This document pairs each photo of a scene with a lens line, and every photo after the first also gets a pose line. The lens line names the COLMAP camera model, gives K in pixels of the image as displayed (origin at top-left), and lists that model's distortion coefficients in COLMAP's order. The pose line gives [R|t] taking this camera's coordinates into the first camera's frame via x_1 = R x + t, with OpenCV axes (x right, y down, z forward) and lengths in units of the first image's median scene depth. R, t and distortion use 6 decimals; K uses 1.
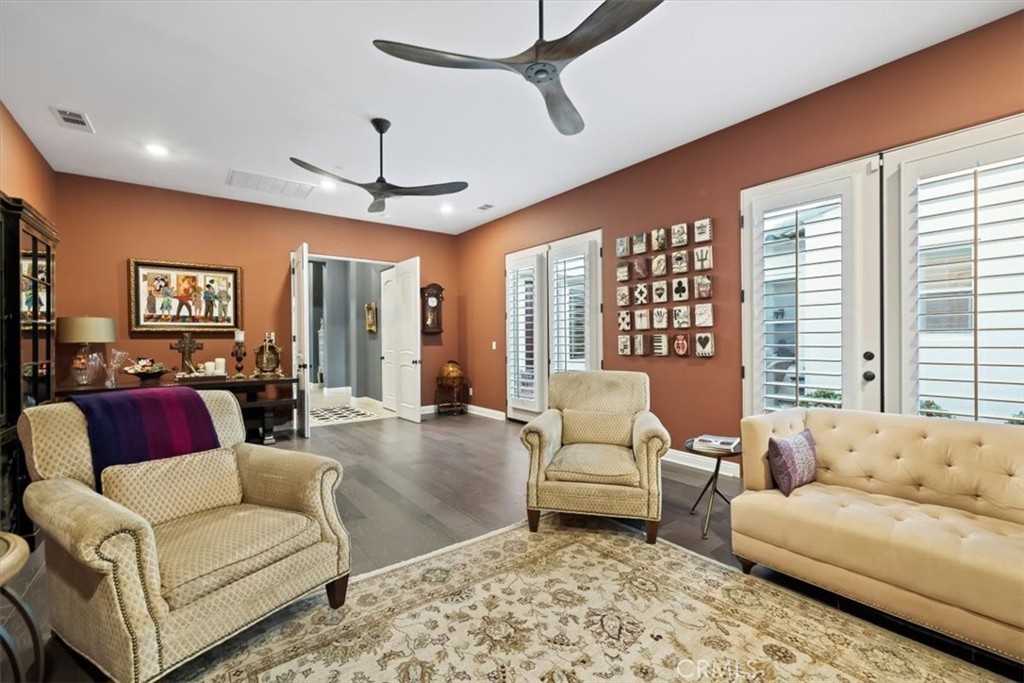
lens RADIAL K [[434.2, 0, 510.8], [0, 434.2, 340.9], [0, 0, 1]] dist [0.004031, 0.000114]
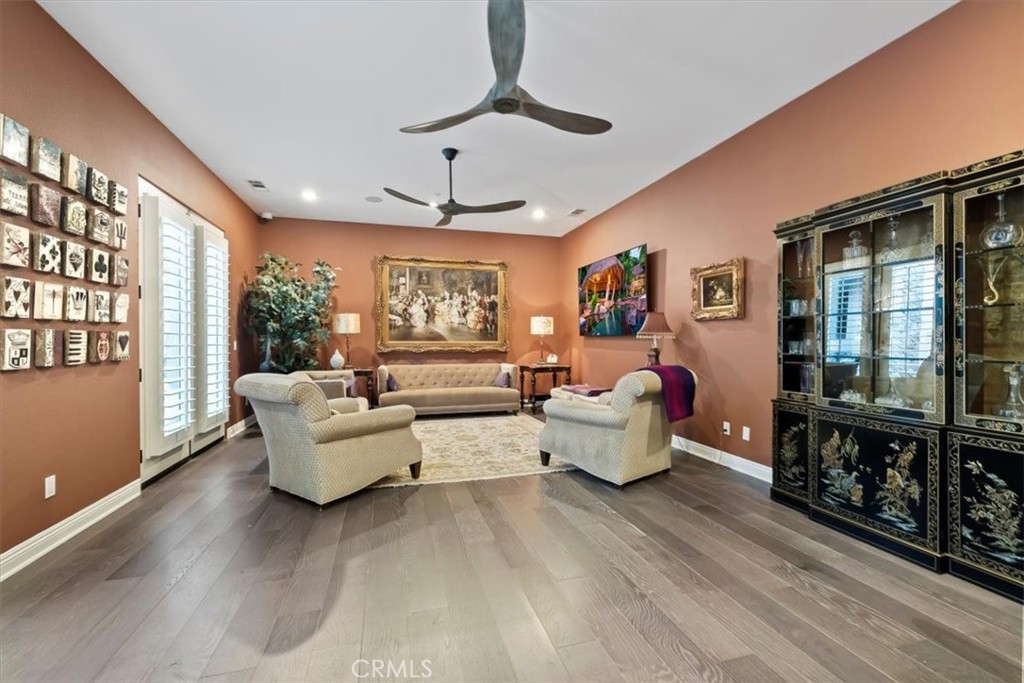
lens RADIAL K [[434.2, 0, 515.5], [0, 434.2, 341.8], [0, 0, 1]] dist [0.004031, 0.000114]
pose [[-0.938319, 0.009139, 0.345650, -0.898636], [0.010111, 0.999948, 0.001007, 0.013637], [-0.345623, 0.004439, -0.938363, 2.721250]]
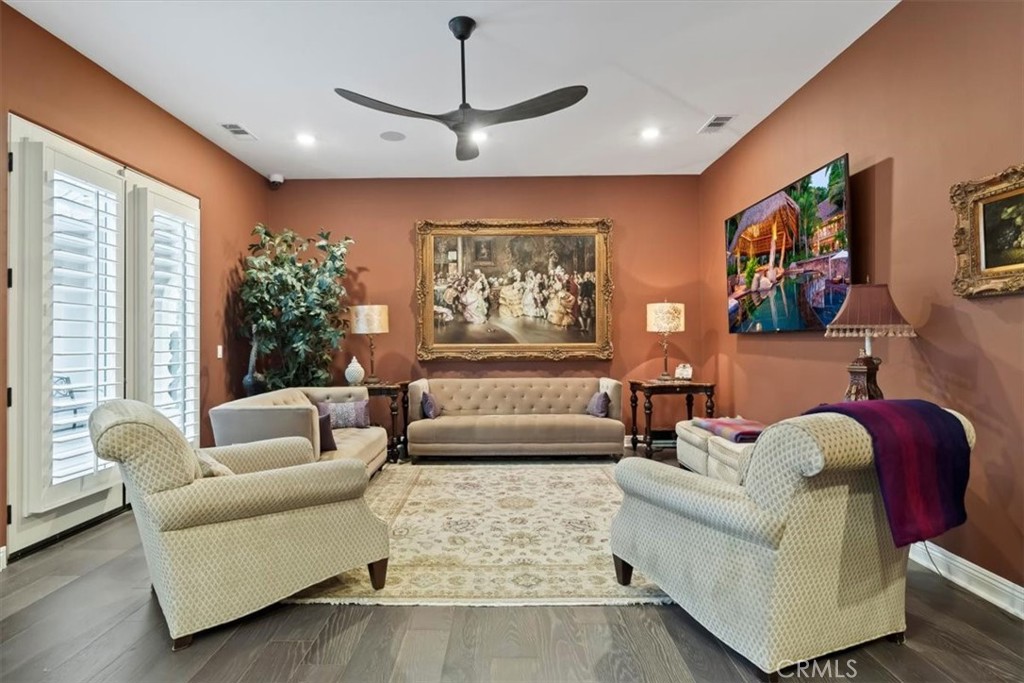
lens RADIAL K [[553.9, 0, 502.3], [0, 553.9, 336.3], [0, 0, 1]] dist [0.003402, -0.004050]
pose [[-0.795796, 0.021706, 0.605176, -0.913230], [0.016237, 0.999763, -0.014507, 0.009993], [-0.605348, -0.001719, -0.795959, 2.071069]]
